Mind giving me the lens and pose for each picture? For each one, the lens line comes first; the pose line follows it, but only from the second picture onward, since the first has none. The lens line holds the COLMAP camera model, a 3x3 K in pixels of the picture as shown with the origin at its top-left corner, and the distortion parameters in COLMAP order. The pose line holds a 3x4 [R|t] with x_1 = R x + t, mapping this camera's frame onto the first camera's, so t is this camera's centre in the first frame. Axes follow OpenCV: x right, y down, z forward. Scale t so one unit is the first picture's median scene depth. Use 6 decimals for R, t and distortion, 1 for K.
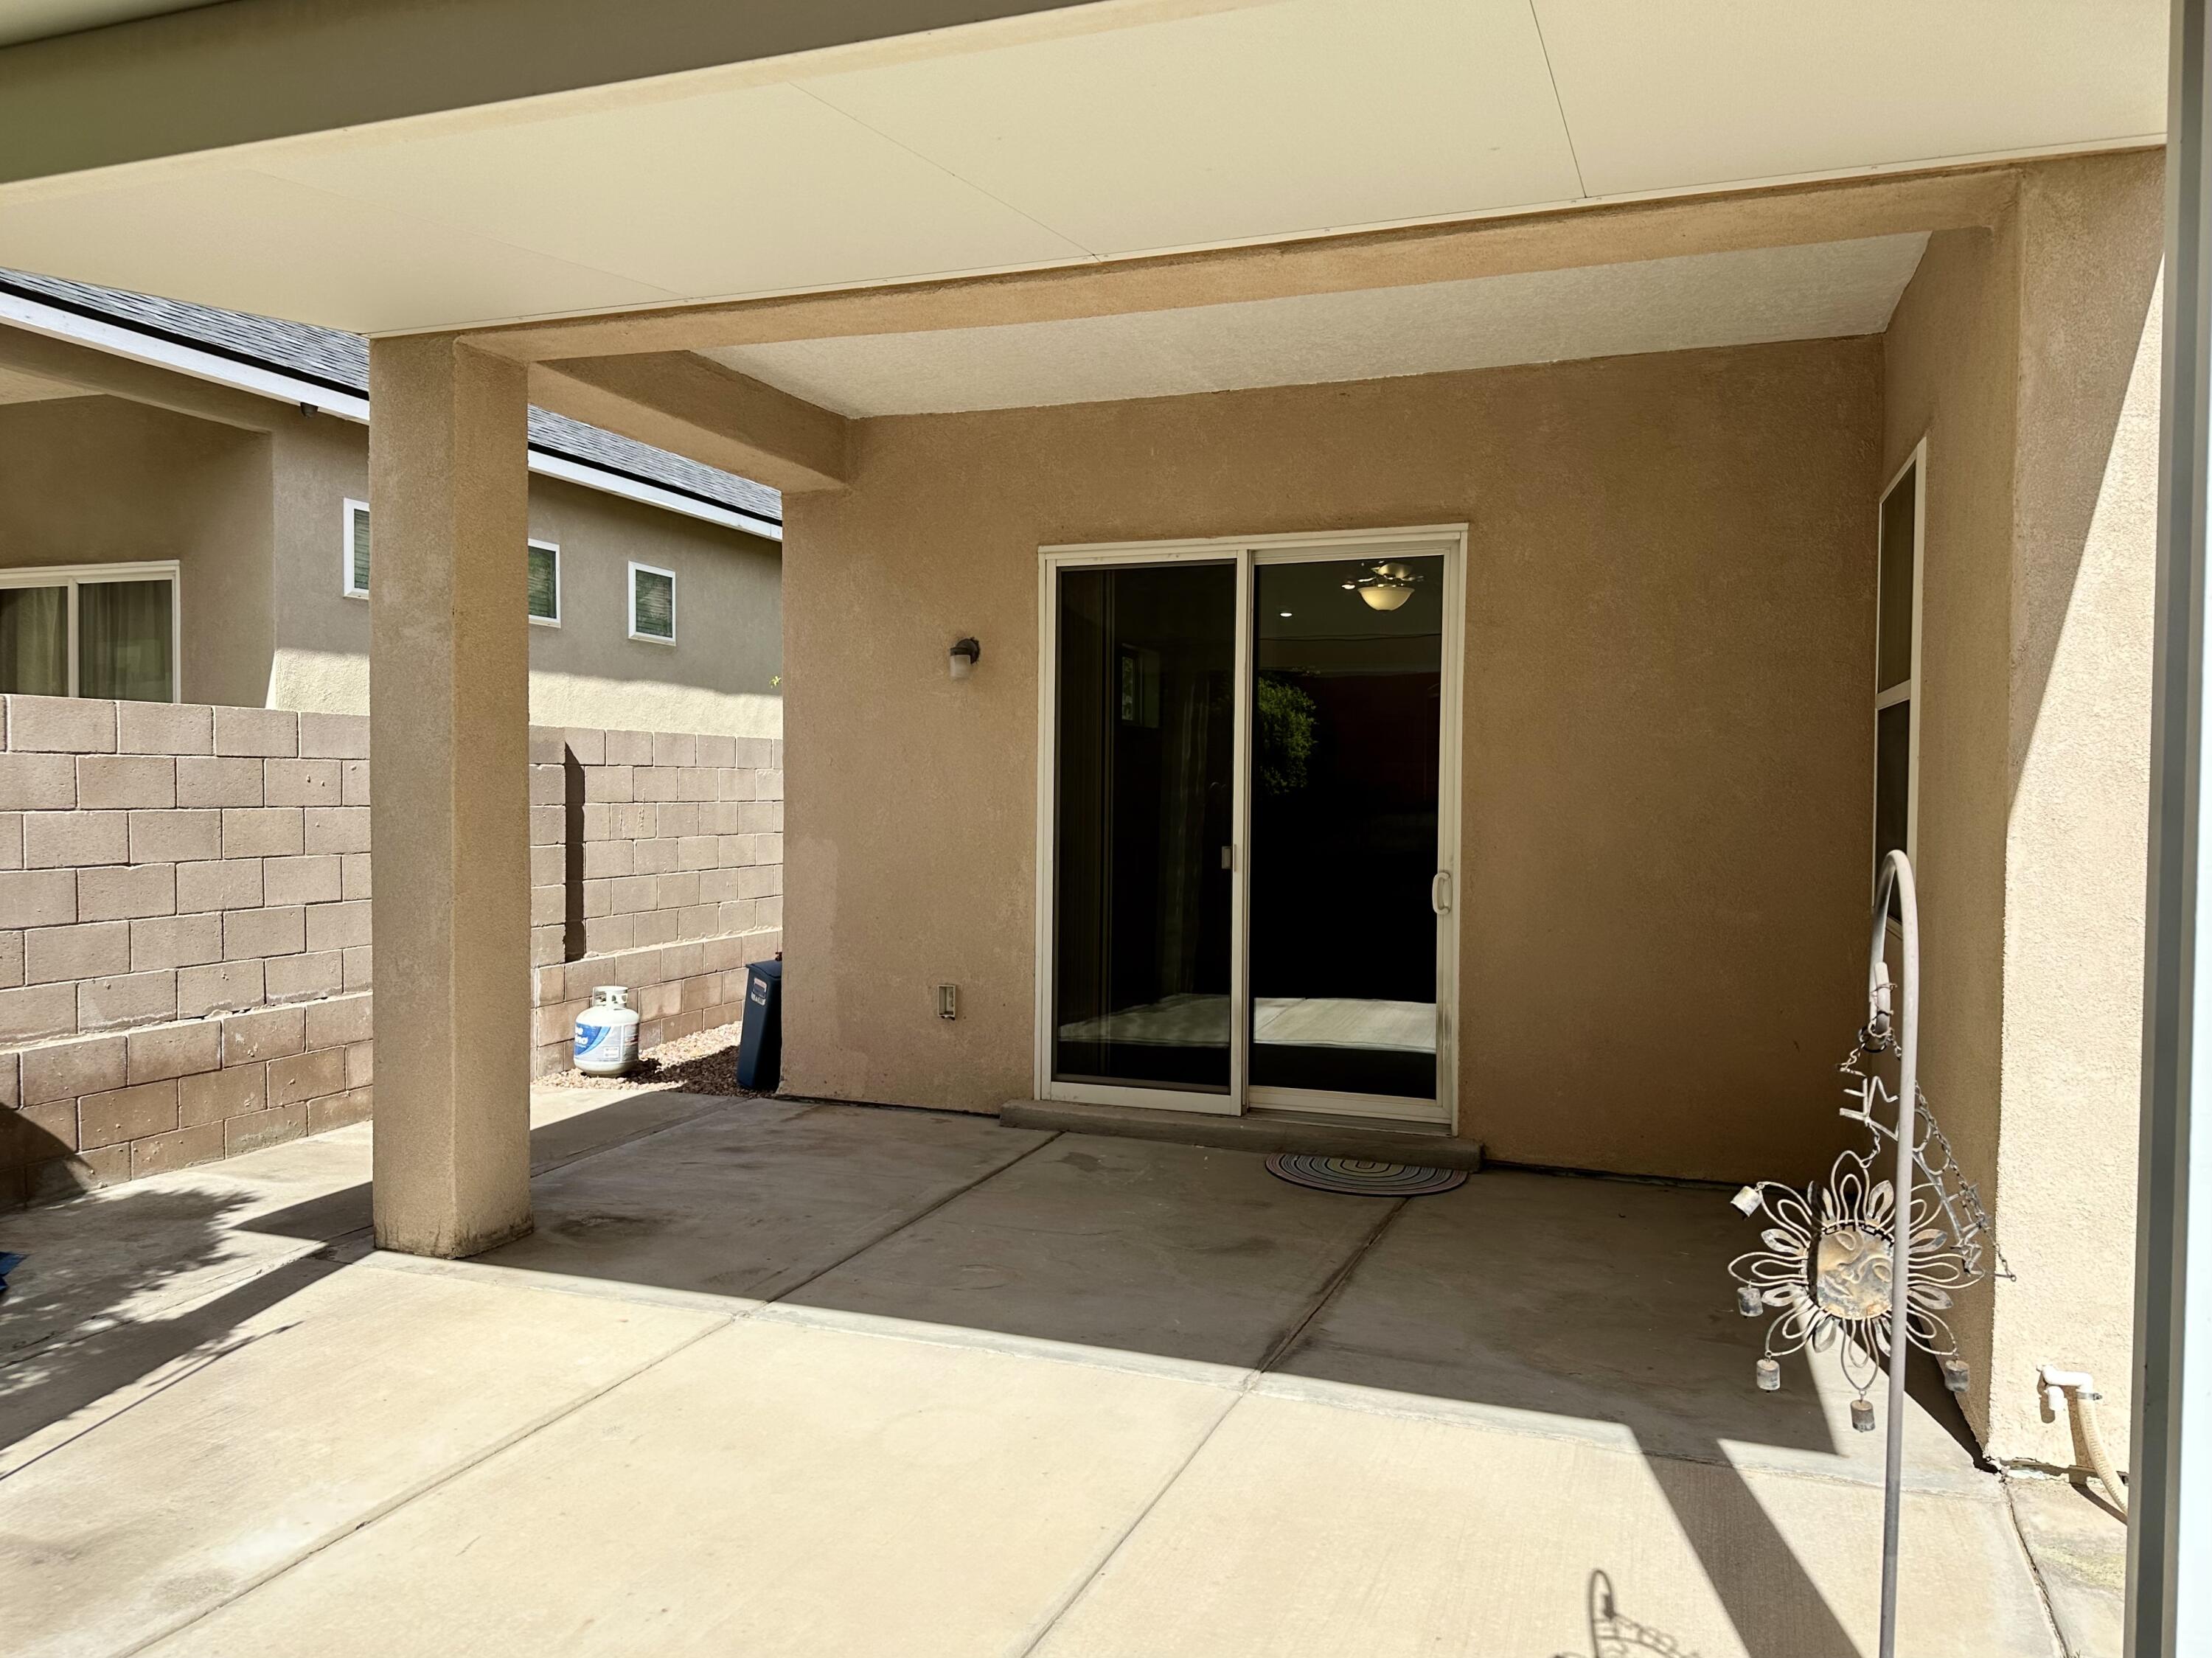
lens RADIAL K [[1527.8, 0, 1088.7], [0, 1527.8, 826.5], [0, 0, 1]] dist [0.045088, -0.046711]
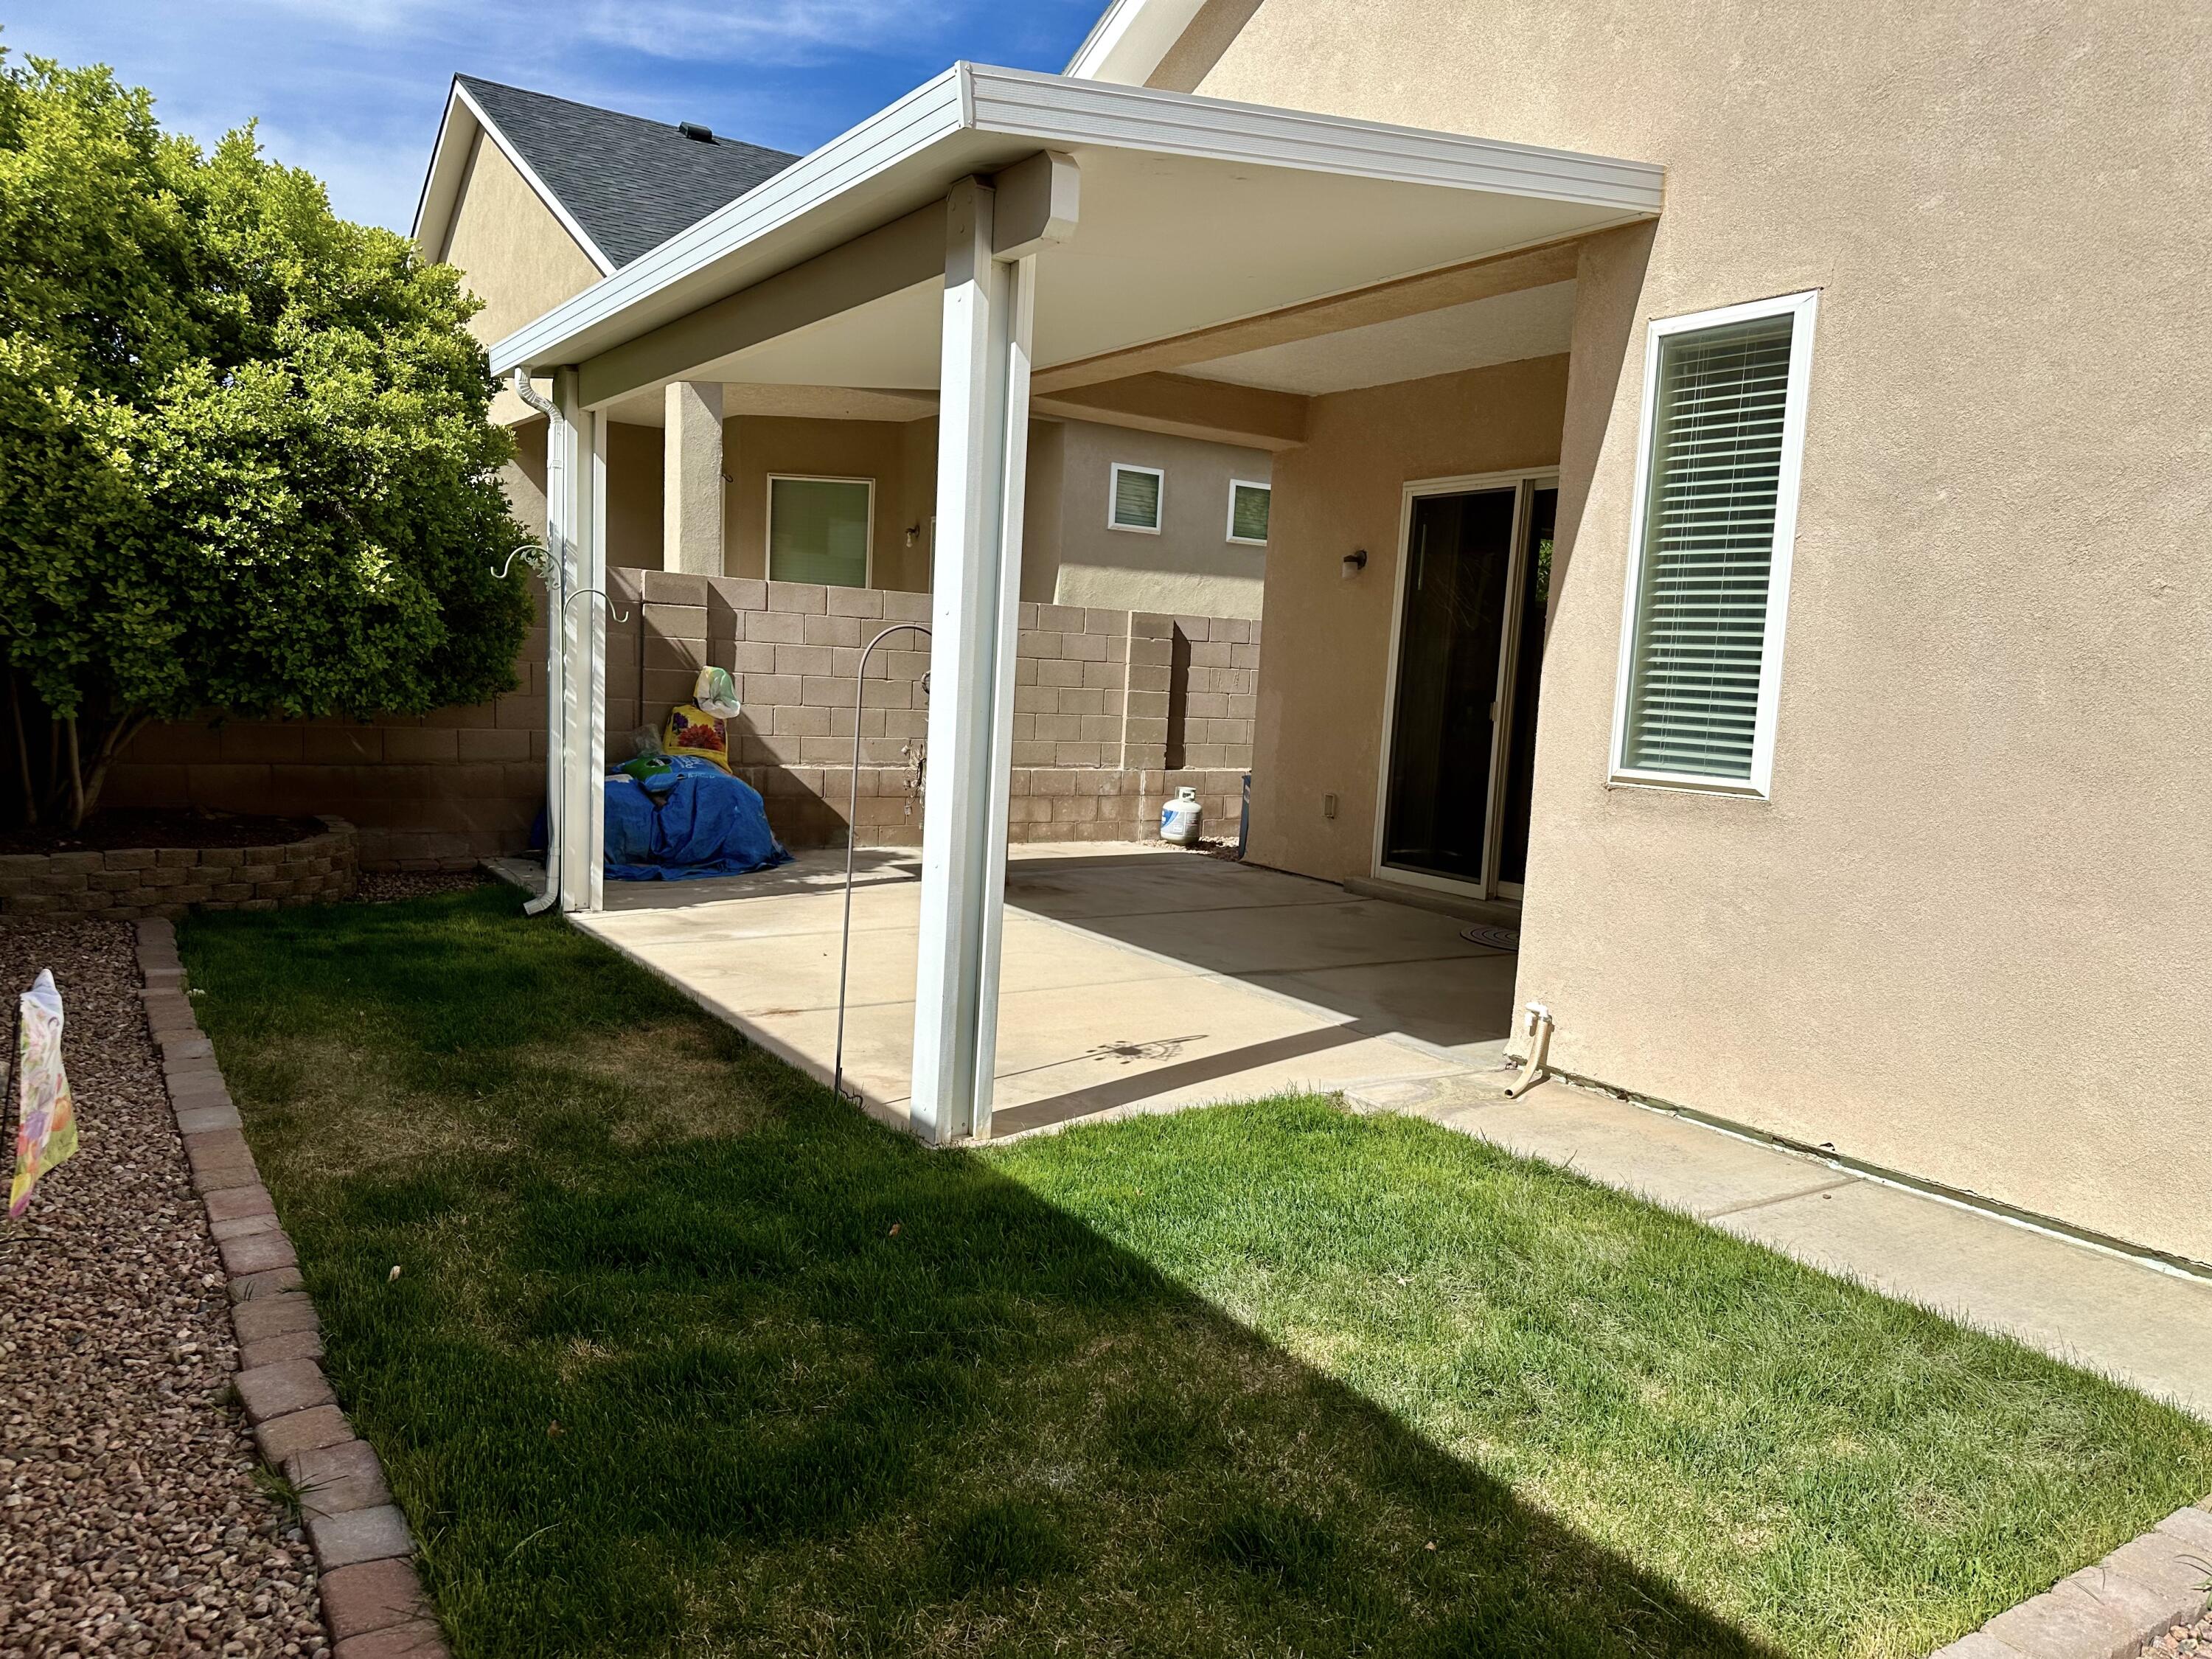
lens RADIAL K [[1527.9, 0, 1121.4], [0, 1527.9, 828.9], [0, 0, 1]] dist [0.045088, -0.046711]
pose [[0.795321, 0.092936, -0.599022, 0.692625], [-0.056612, 0.995246, 0.079245, 0.037653], [0.603539, -0.029113, 0.796802, -0.300838]]
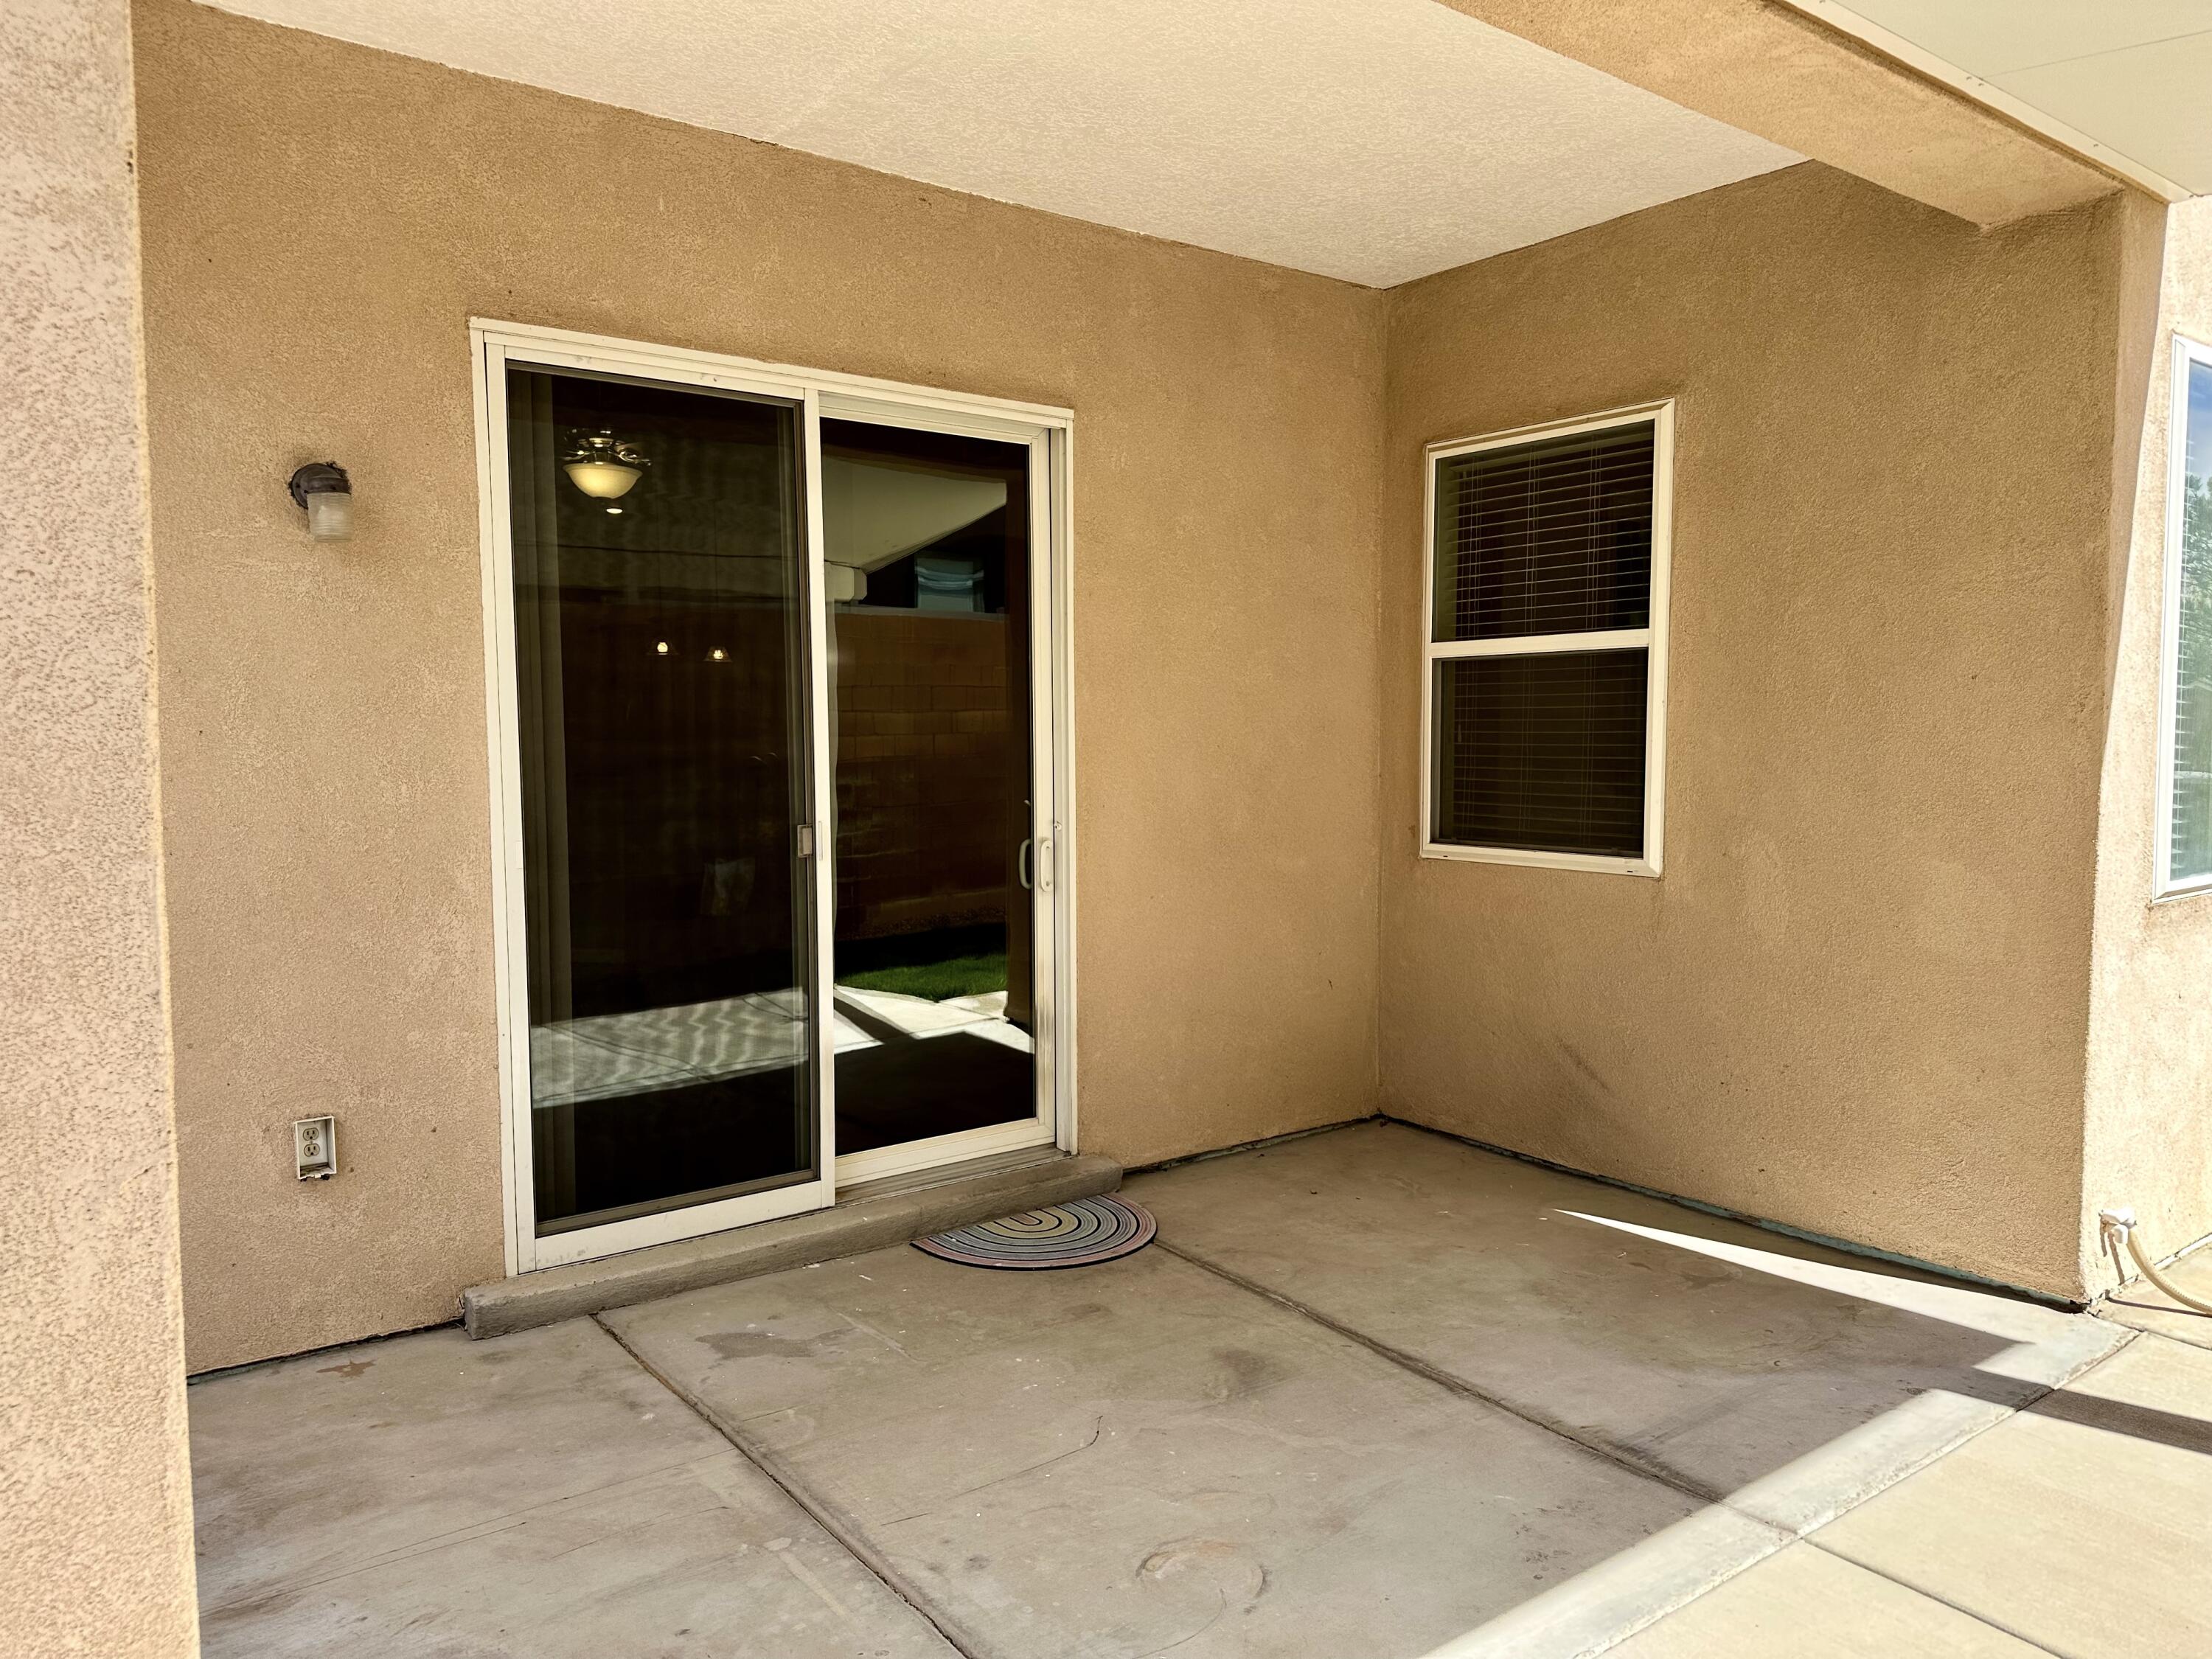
lens RADIAL K [[1527.9, 0, 1114.7], [0, 1527.9, 824.3], [0, 0, 1]] dist [0.045088, -0.046711]
pose [[0.547687, -0.059854, 0.834540, -0.429588], [0.029260, 0.998198, 0.052389, -0.019771], [-0.836172, -0.004274, 0.548451, 0.534387]]
